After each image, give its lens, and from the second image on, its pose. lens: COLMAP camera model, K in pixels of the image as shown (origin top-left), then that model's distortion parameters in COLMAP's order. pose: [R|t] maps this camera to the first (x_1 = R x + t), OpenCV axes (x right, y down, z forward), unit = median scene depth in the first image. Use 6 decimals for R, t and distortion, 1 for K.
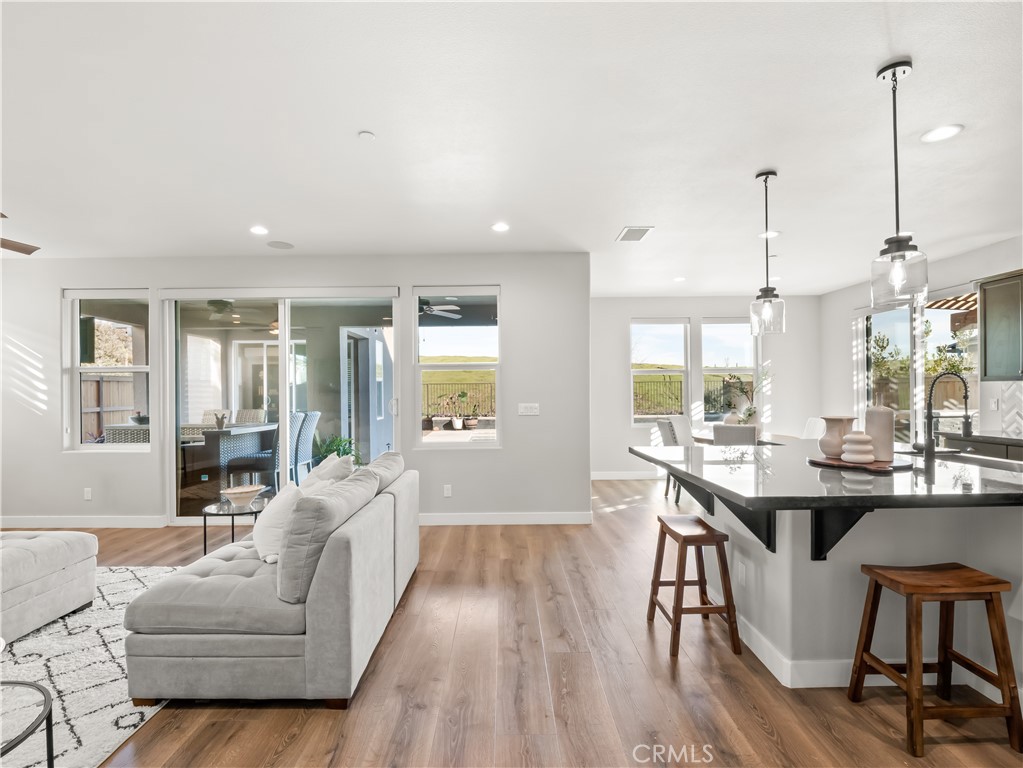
lens RADIAL K [[499.3, 0, 510.0], [0, 499.3, 388.3], [0, 0, 1]] dist [-0.028218, 0.007572]
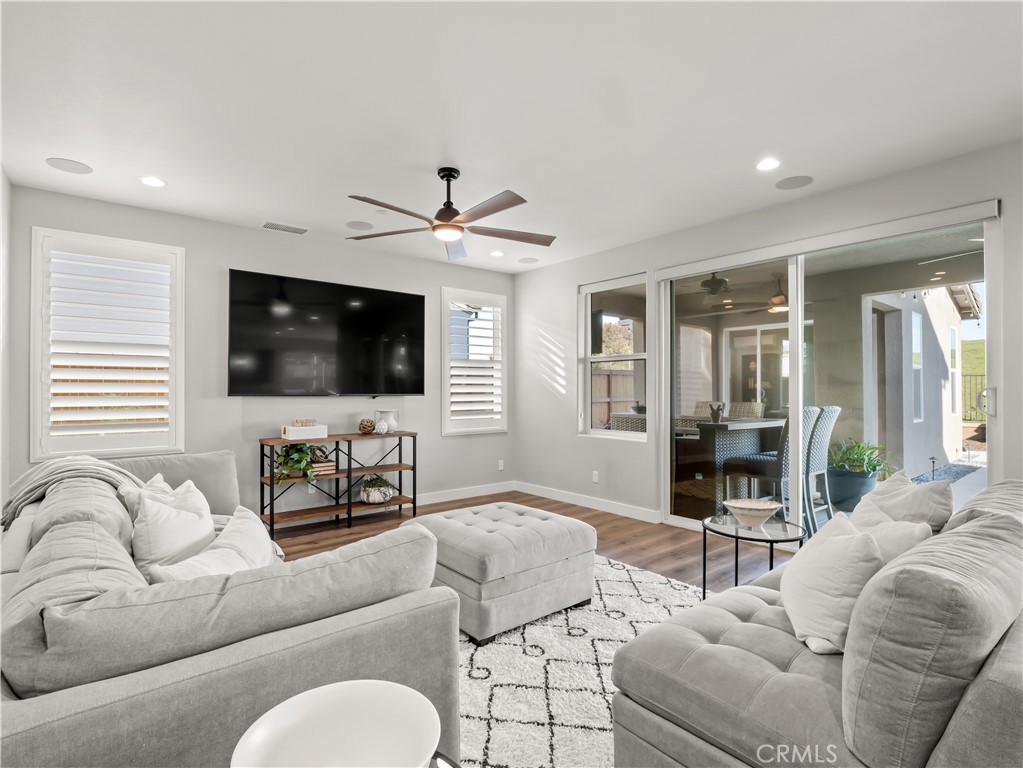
lens RADIAL K [[515.8, 0, 508.1], [0, 515.8, 390.3], [0, 0, 1]] dist [-0.001878, -0.000961]
pose [[0.624911, 0.009998, -0.780632, -0.117101], [-0.001025, 0.999928, 0.011986, 0.016941], [0.780695, -0.006690, 0.624877, 0.163930]]
